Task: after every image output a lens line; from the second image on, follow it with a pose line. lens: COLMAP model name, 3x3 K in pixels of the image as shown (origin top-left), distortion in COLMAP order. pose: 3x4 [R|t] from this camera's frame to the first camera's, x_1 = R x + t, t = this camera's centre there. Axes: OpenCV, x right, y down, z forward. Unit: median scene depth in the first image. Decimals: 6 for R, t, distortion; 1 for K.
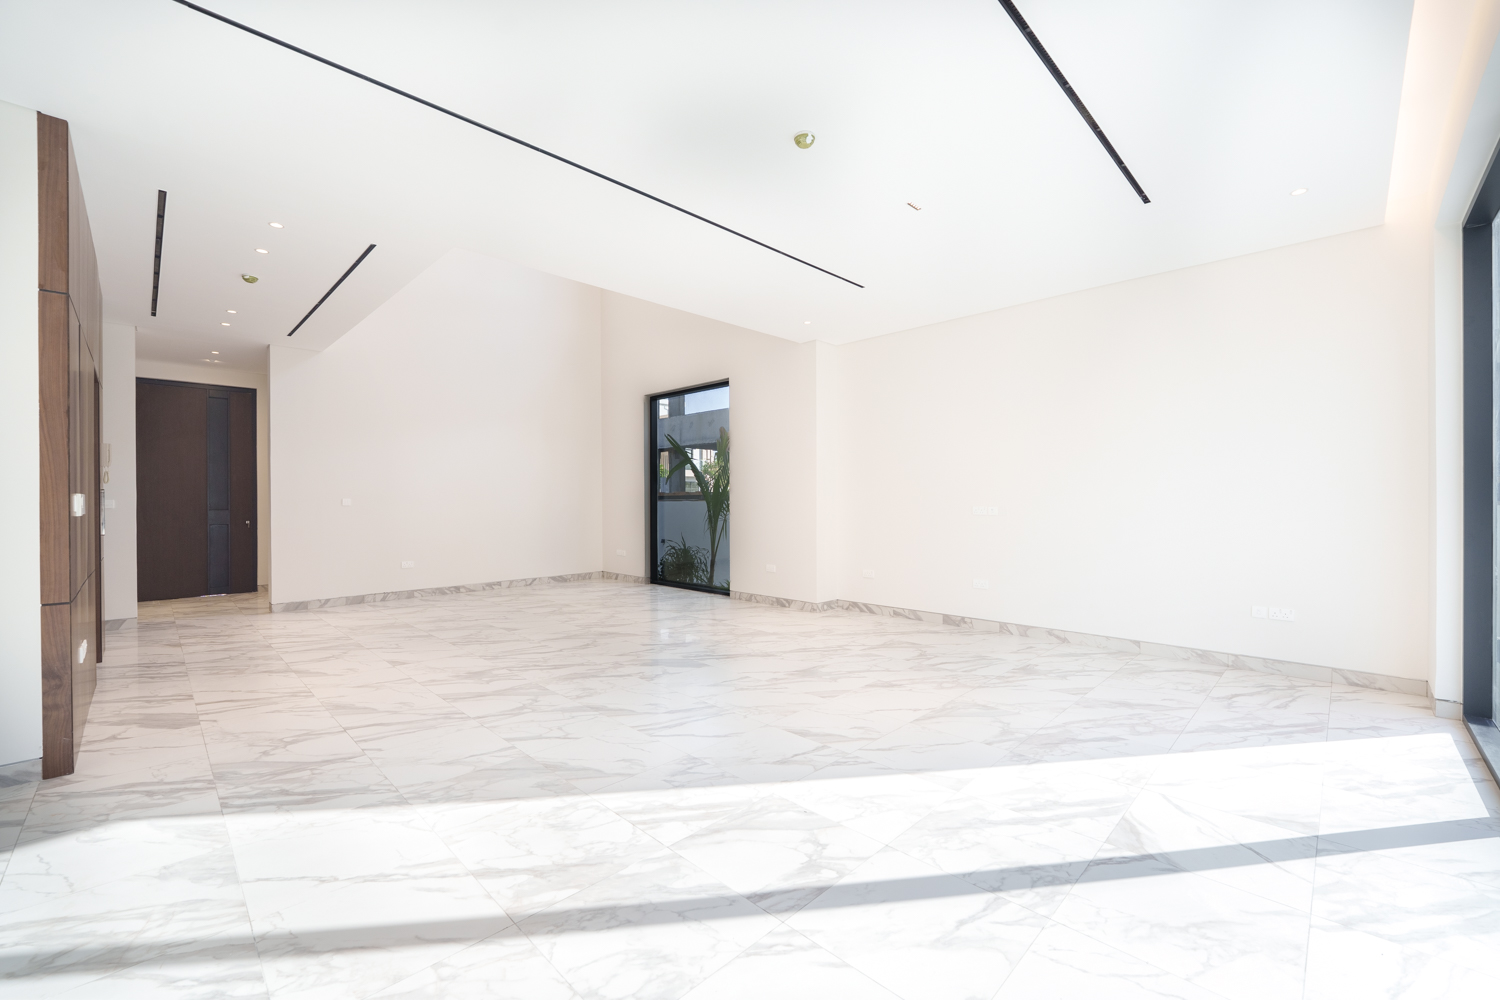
lens RADIAL K [[610.9, 0, 750.0], [0, 610.9, 500.0], [0, 0, 1]] dist [-0.002493, -0.003502]
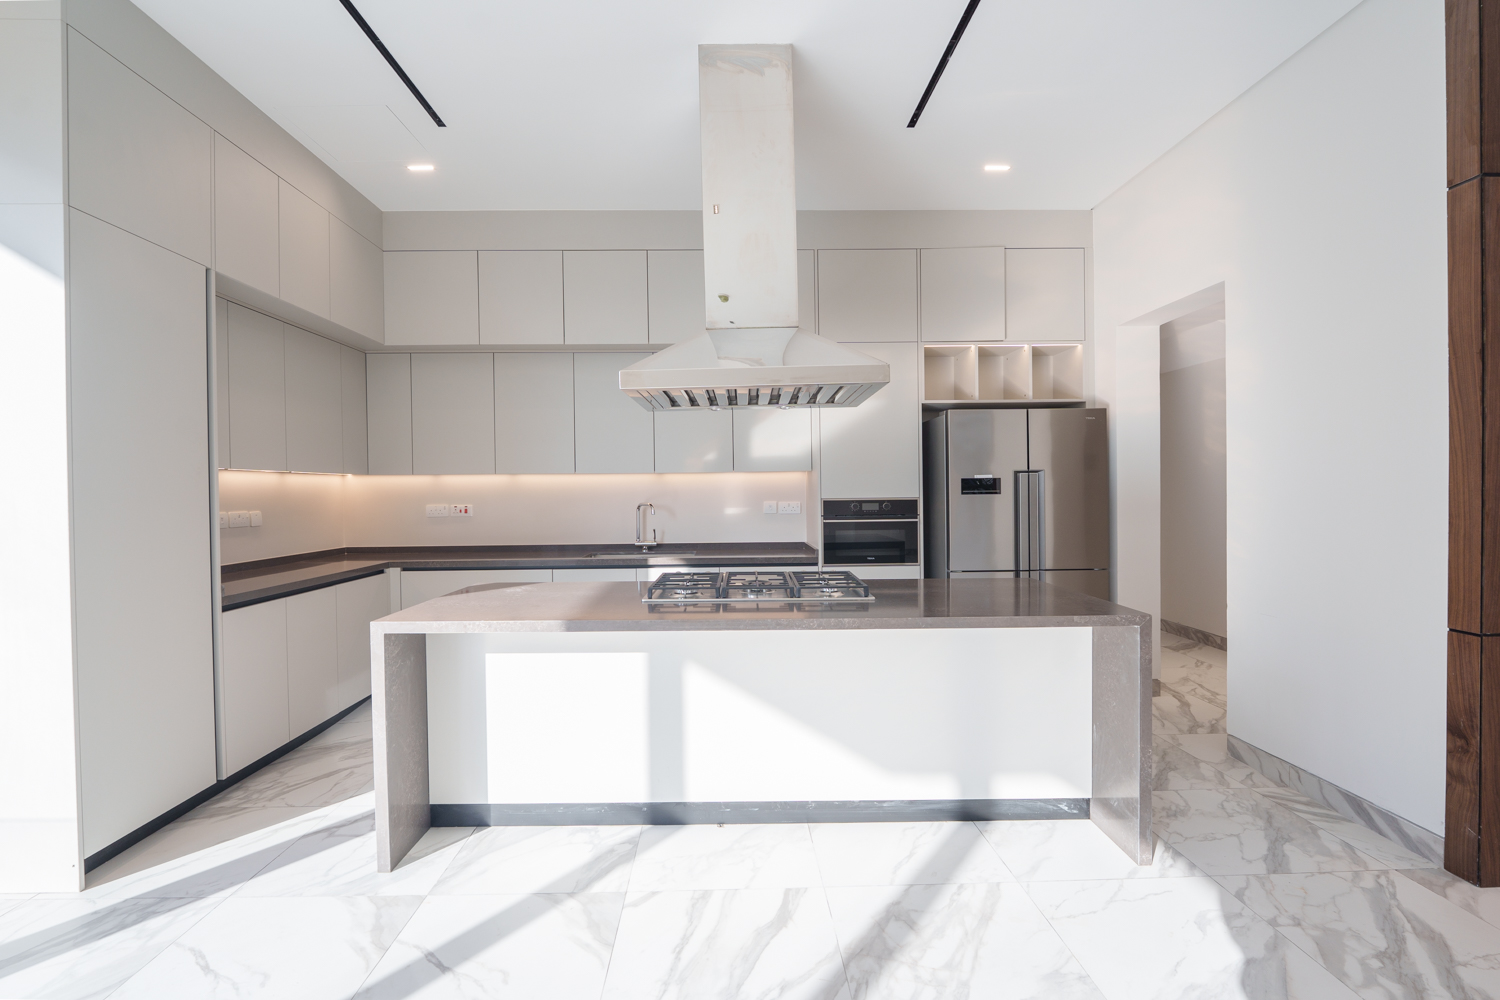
lens RADIAL K [[610.9, 0, 750.0], [0, 610.9, 500.0], [0, 0, 1]] dist [-0.002493, -0.003502]
pose [[-0.631137, 0.023266, -0.775323, -0.094965], [0.008374, 0.999696, 0.023182, -0.003536], [0.775626, 0.008138, -0.631140, 0.811796]]
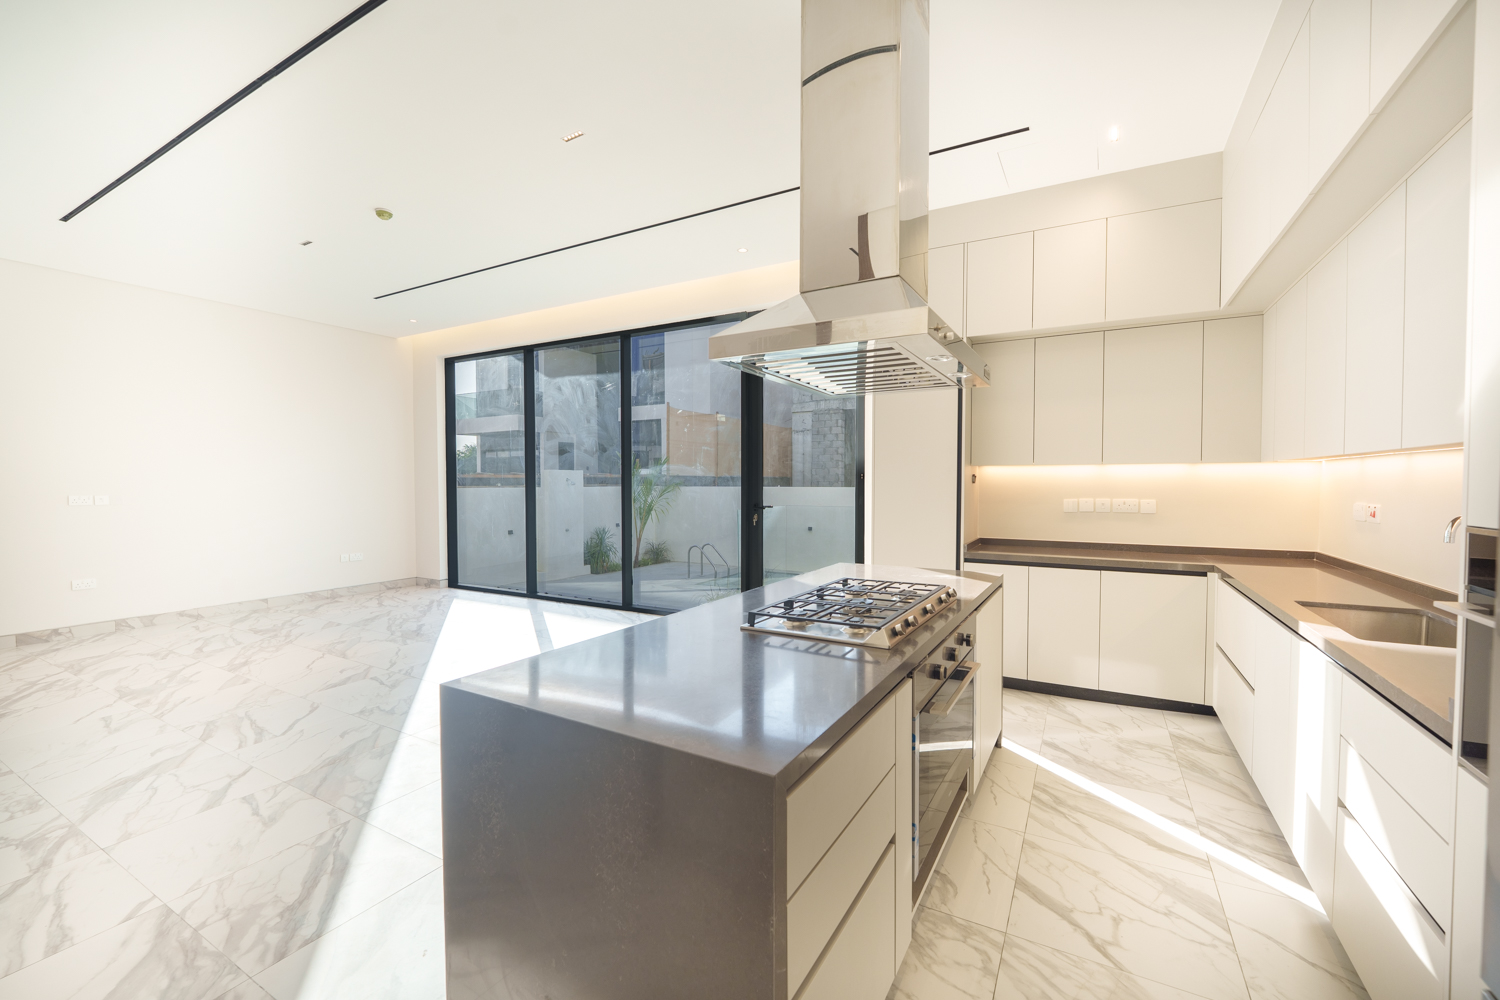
lens RADIAL K [[610.9, 0, 750.0], [0, 610.9, 500.0], [0, 0, 1]] dist [-0.002493, -0.003502]
pose [[-0.270779, -0.023929, 0.962344, -1.250454], [0.006216, 0.999627, 0.026605, -0.003459], [-0.962621, 0.013186, -0.270529, 0.537312]]
